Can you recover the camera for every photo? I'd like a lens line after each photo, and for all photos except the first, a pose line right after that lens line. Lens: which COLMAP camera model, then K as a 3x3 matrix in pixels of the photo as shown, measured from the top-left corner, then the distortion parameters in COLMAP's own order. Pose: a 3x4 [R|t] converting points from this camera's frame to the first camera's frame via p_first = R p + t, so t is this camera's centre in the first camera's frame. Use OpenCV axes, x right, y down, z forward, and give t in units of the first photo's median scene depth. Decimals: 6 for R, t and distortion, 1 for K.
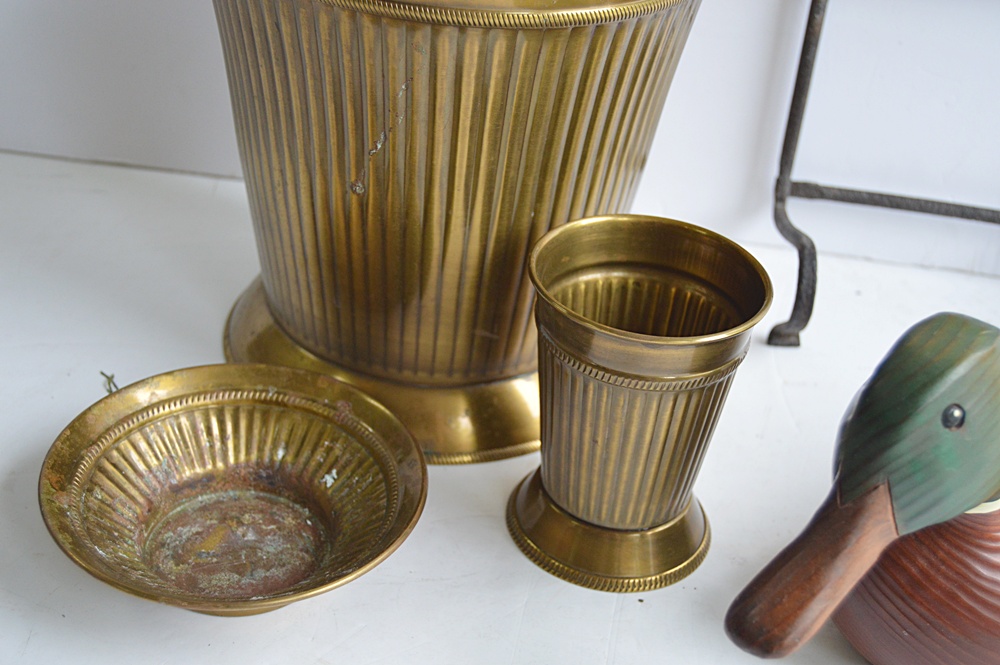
lens RADIAL K [[1391.9, 0, 501.9], [0, 1391.9, 337.2], [0, 0, 1]] dist [-0.072148, 0.000000]
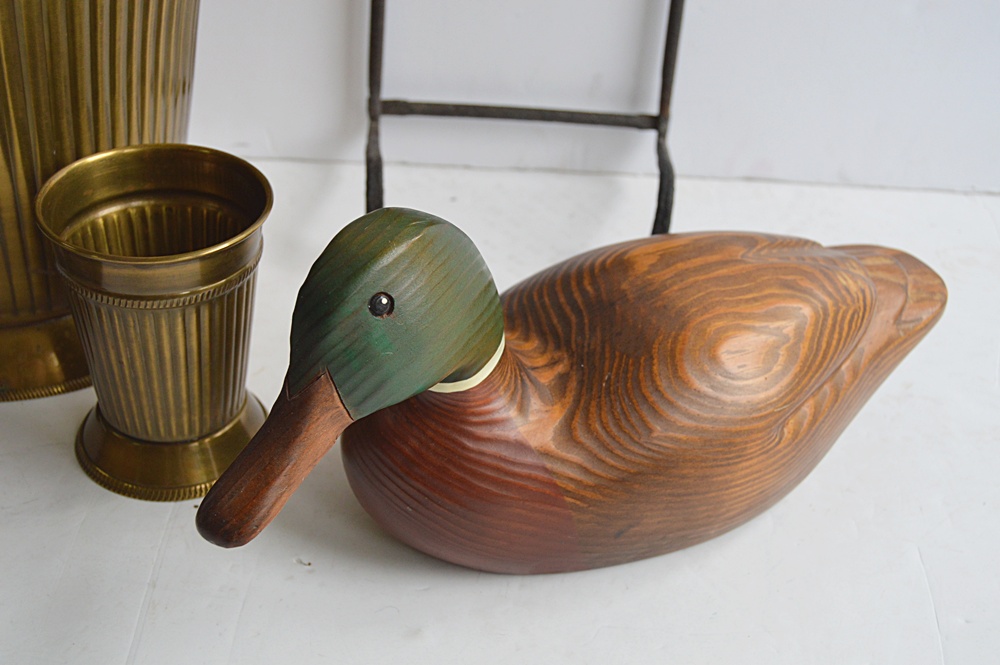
lens RADIAL K [[1304.7, 0, 502.8], [0, 1304.7, 331.9], [0, 0, 1]] dist [-0.068911, 0.000000]
pose [[0.986420, -0.104358, 0.126823, 0.222821], [0.097831, 0.993589, 0.056664, 0.023665], [-0.131924, -0.043488, 0.990305, -0.011280]]
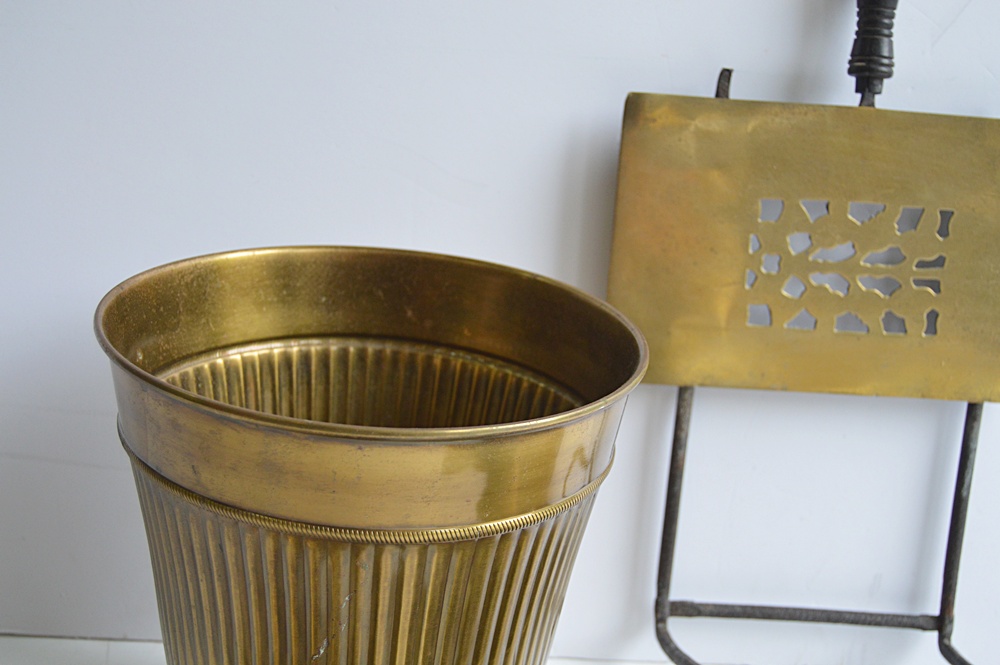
lens RADIAL K [[1391.9, 0, 503.5], [0, 1391.9, 333.4], [0, 0, 1]] dist [-0.072148, 0.000000]
pose [[0.986703, -0.056238, 0.152492, -0.096891], [0.090277, 0.969824, -0.226475, -0.118683], [-0.135154, 0.237230, 0.962006, -0.079128]]
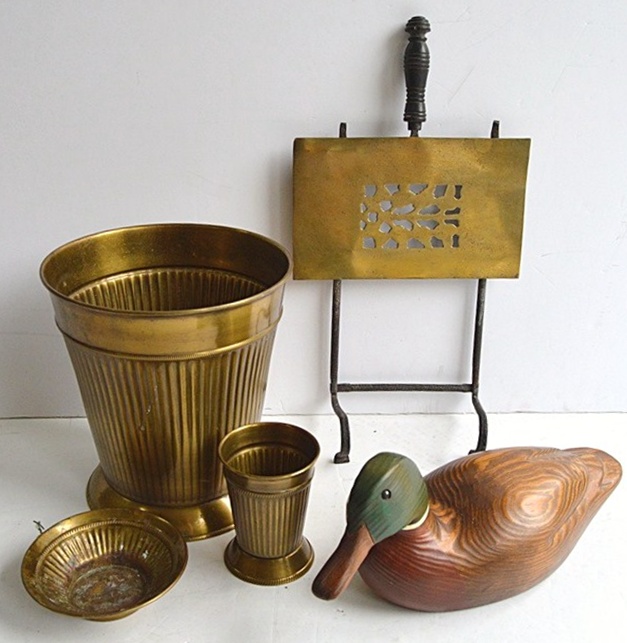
lens RADIAL K [[839.0, 0, 297.1], [0, 839.0, 320.9], [0, 0, 1]] dist [-0.095285, 0.000000]
pose [[0.986207, -0.129411, 0.103189, 0.033140], [0.143164, 0.979826, -0.139447, -0.051244], [-0.083062, 0.152297, 0.984838, -0.444087]]
